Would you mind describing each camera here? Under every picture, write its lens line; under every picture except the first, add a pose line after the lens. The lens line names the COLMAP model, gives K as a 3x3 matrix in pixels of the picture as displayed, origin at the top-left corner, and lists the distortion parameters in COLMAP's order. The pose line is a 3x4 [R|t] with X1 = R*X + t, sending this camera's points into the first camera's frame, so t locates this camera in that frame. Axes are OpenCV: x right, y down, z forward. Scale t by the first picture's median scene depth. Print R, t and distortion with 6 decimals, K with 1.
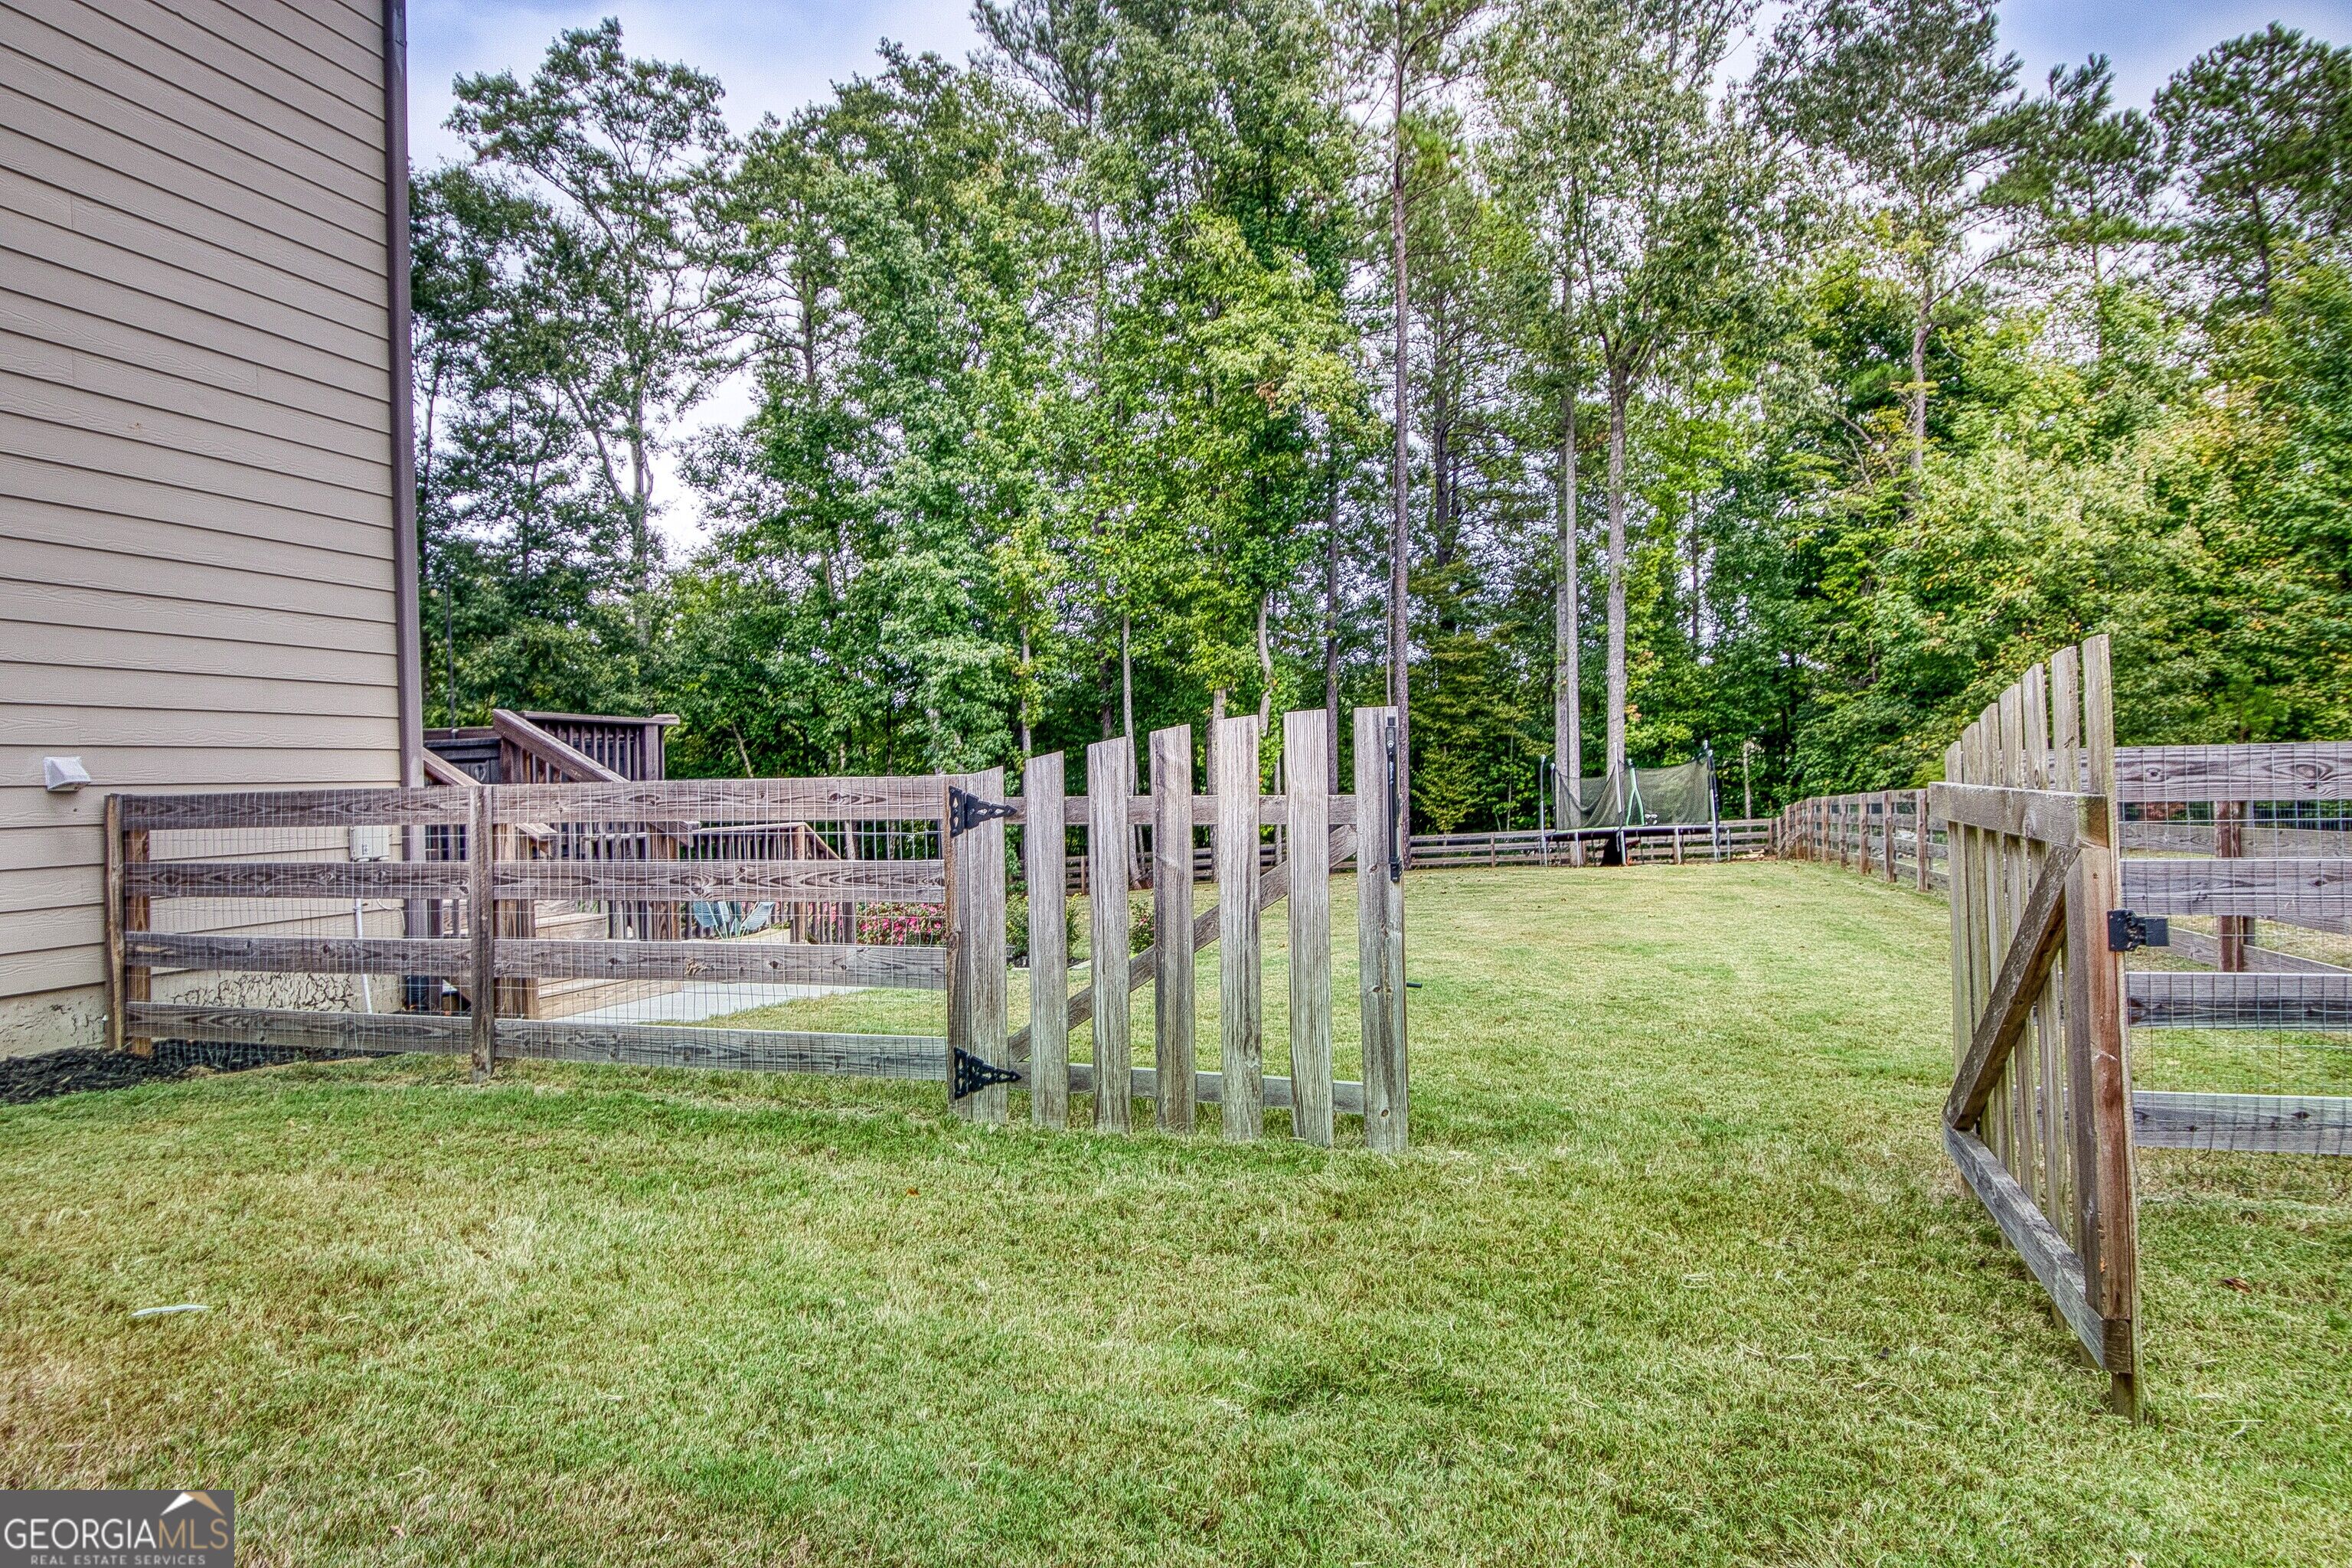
lens RADIAL K [[1340.8, 0, 1167.8], [0, 1340.8, 760.2], [0, 0, 1]] dist [-0.001203, -0.007757]
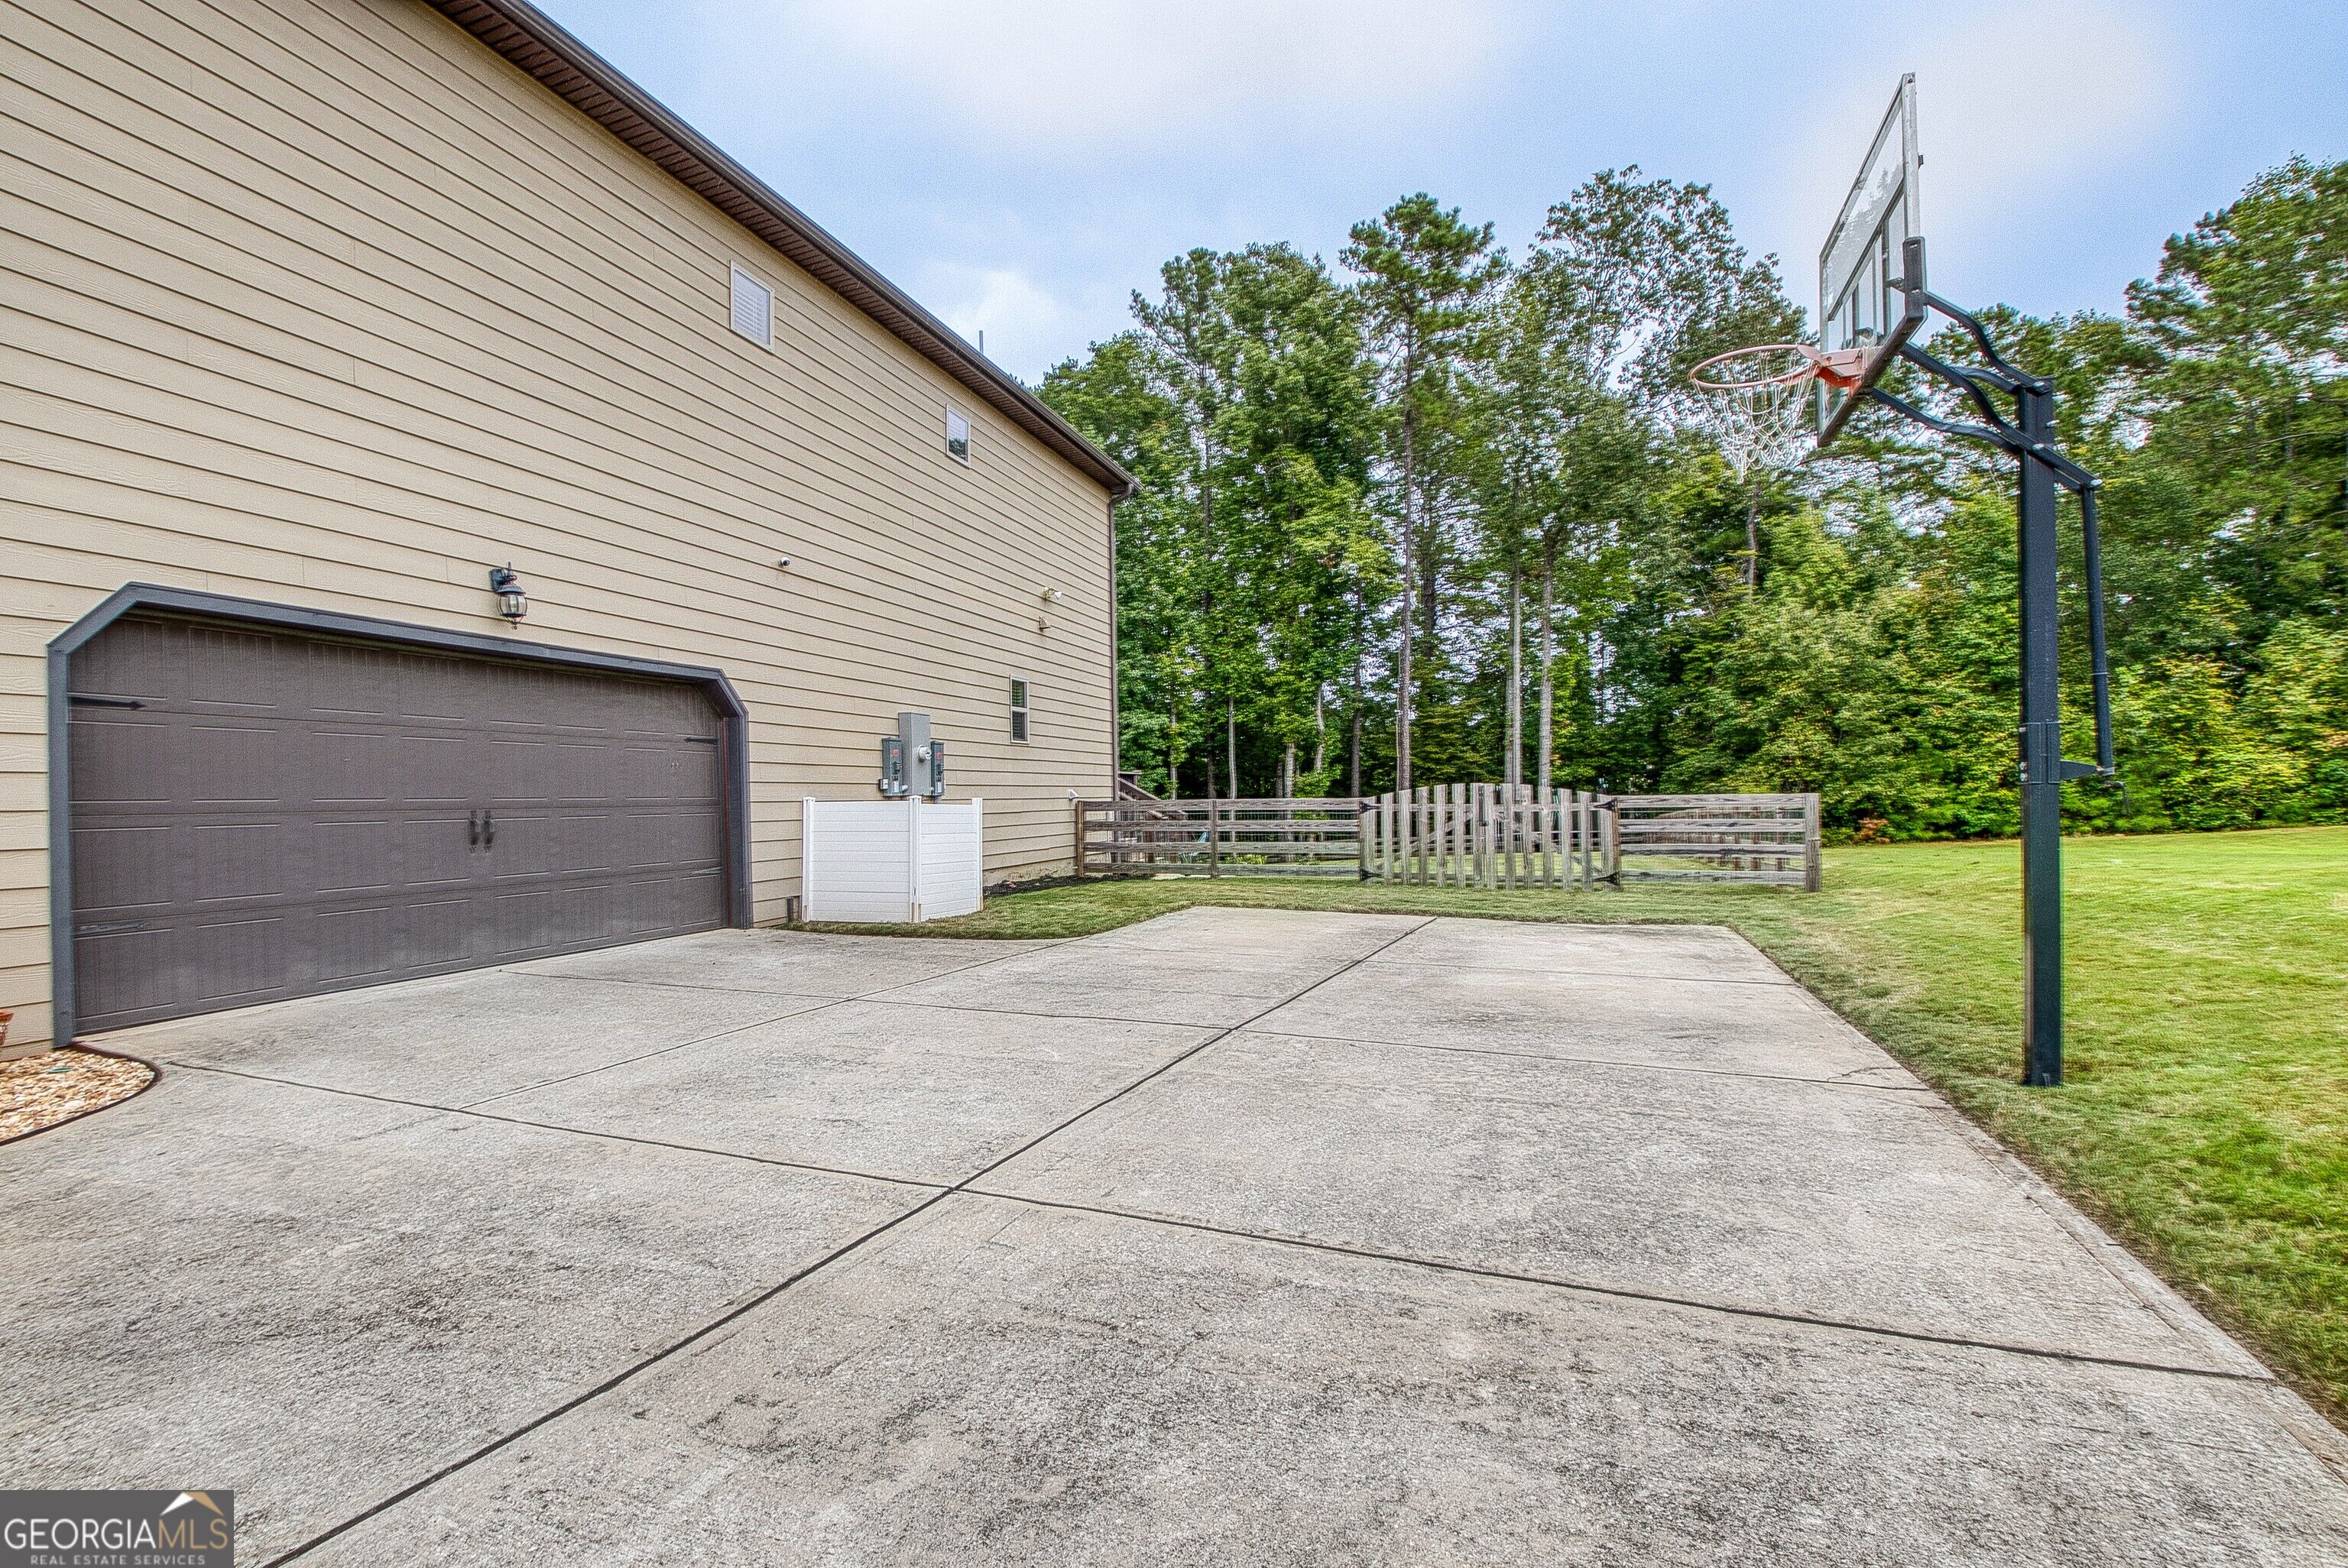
lens RADIAL K [[1104.2, 0, 1096.7], [0, 1104.2, 798.0], [0, 0, 1]] dist [-0.015100, -0.010899]
pose [[0.997666, 0.011087, -0.067377, -0.110094], [-0.010110, 0.999839, 0.014837, -0.004396], [0.067531, -0.014121, 0.997617, -0.346863]]
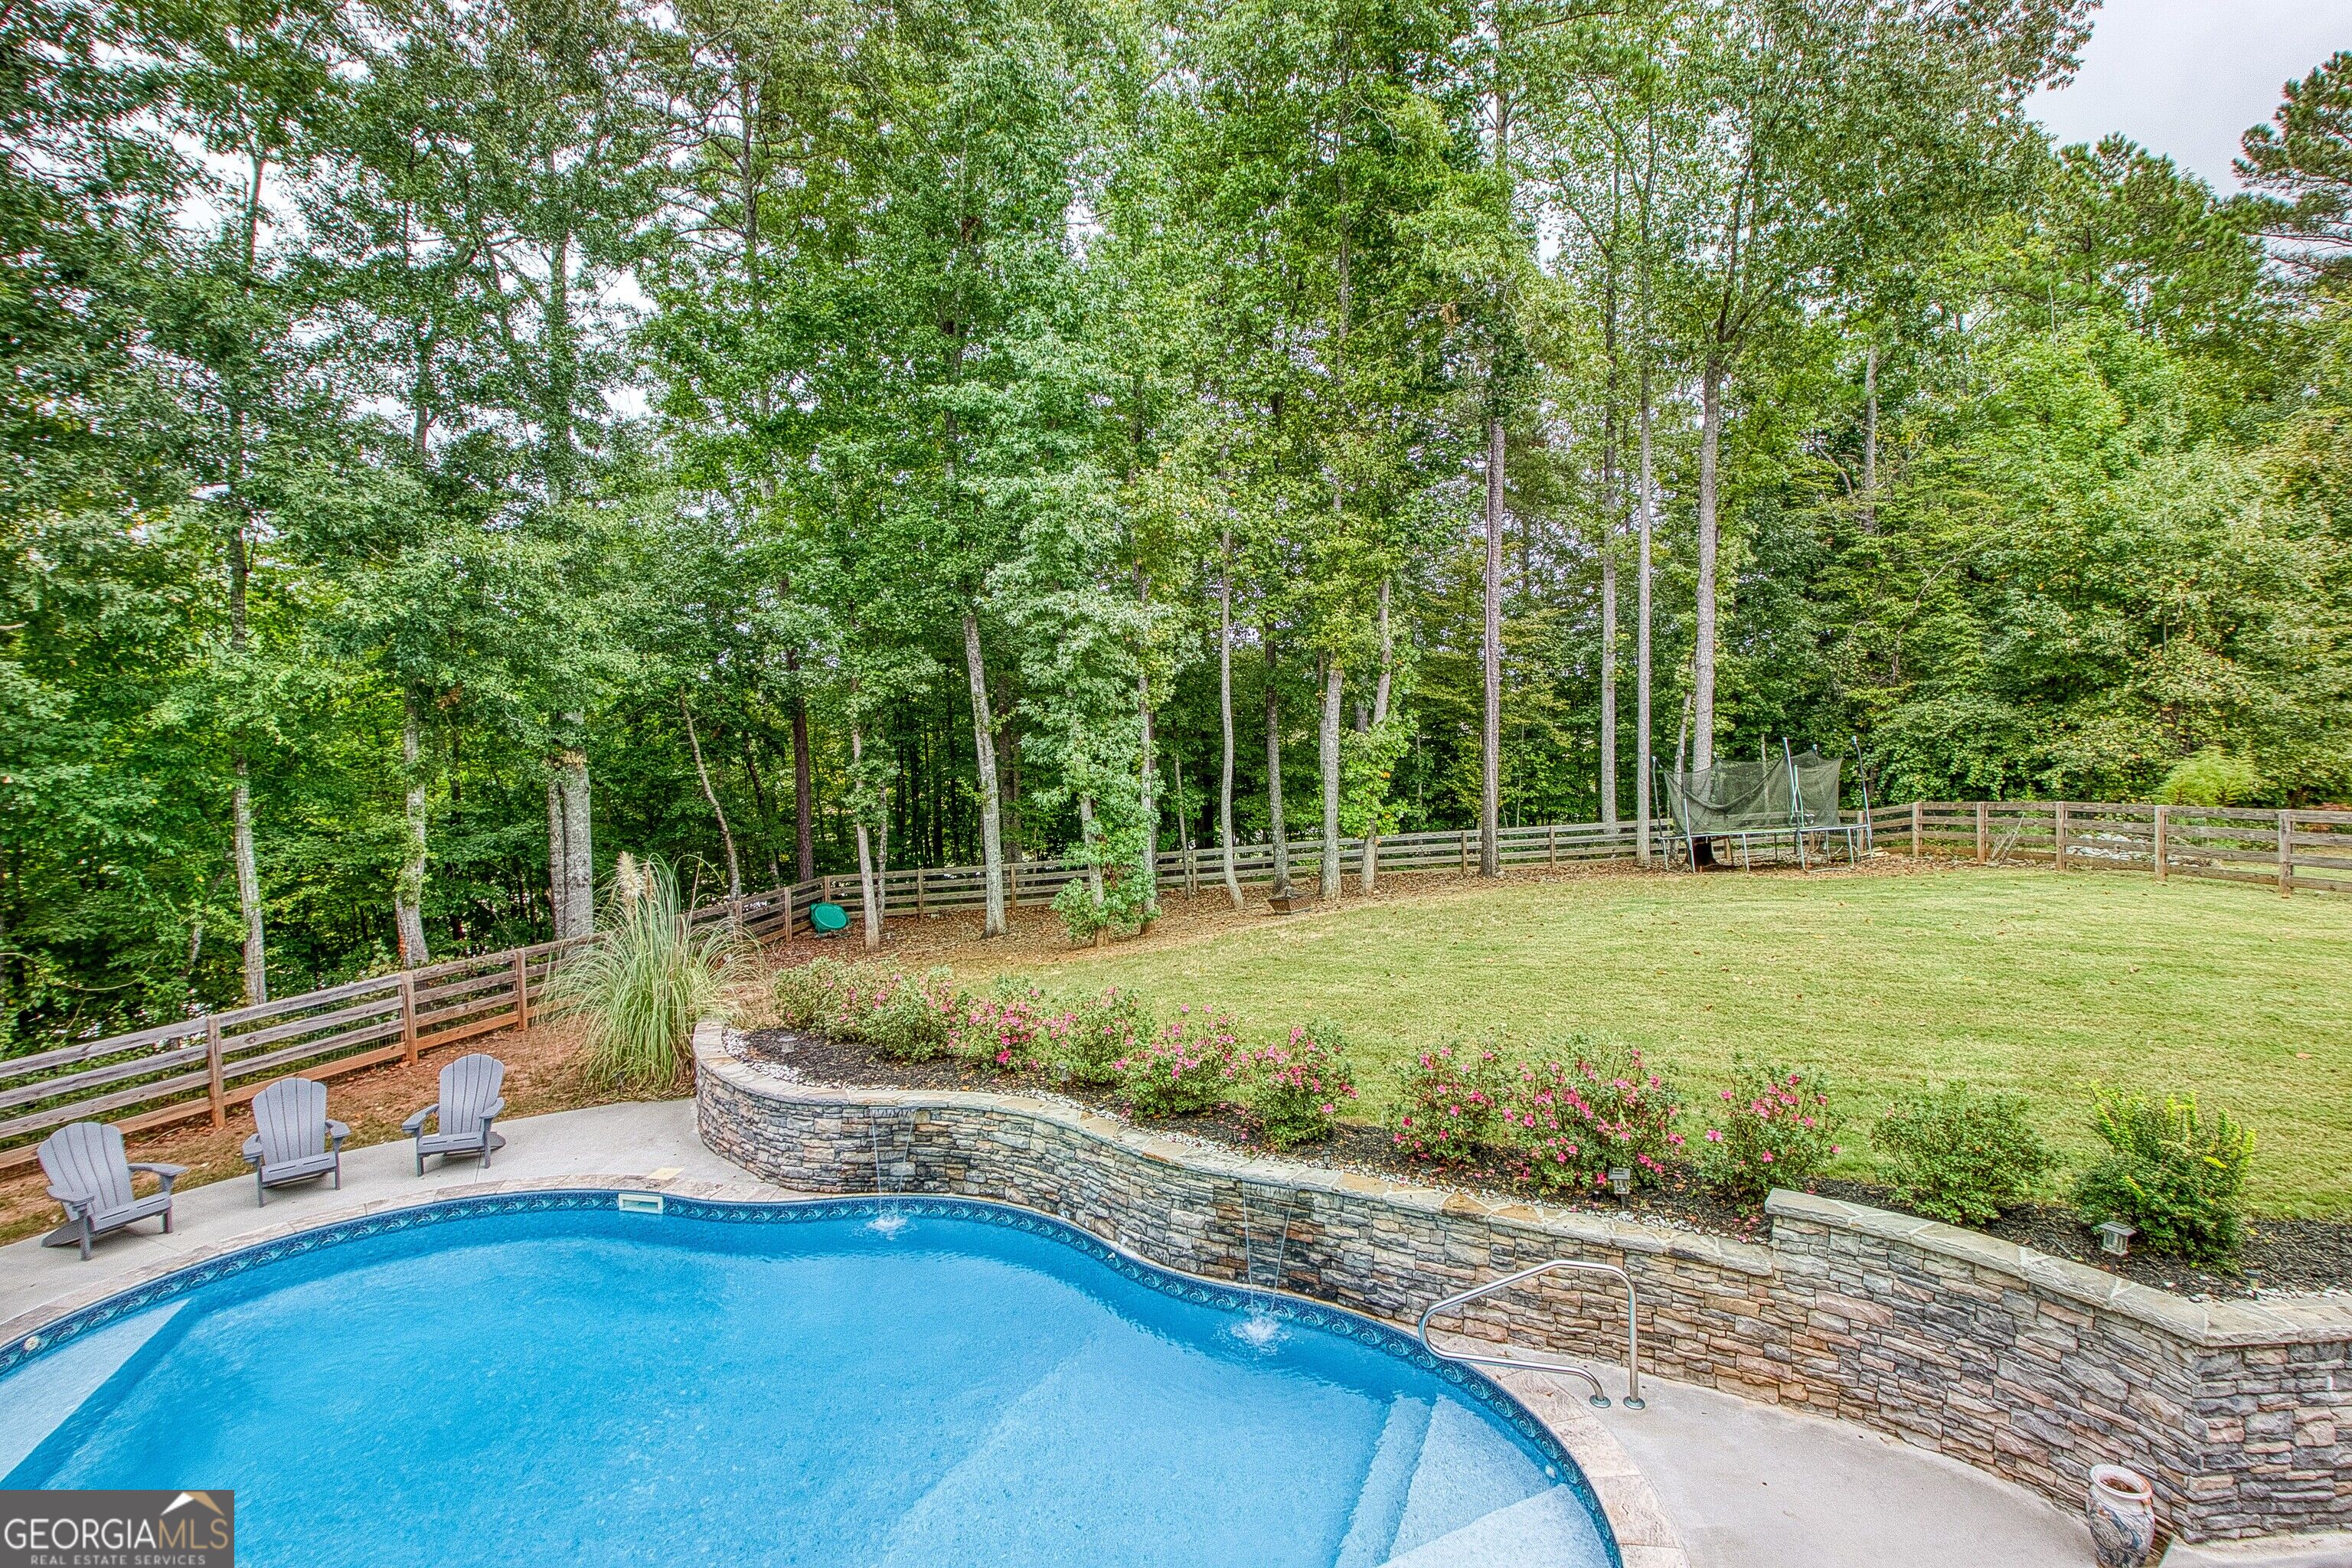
lens RADIAL K [[1106.2, 0, 1233.7], [0, 1106.2, 759.1], [0, 0, 1]] dist [-0.015100, -0.010899]
pose [[0.953408, 0.001377, 0.301680, -0.257327], [-0.008575, 0.999709, 0.022536, -0.011609], [-0.301562, -0.024073, 0.953143, 0.371689]]
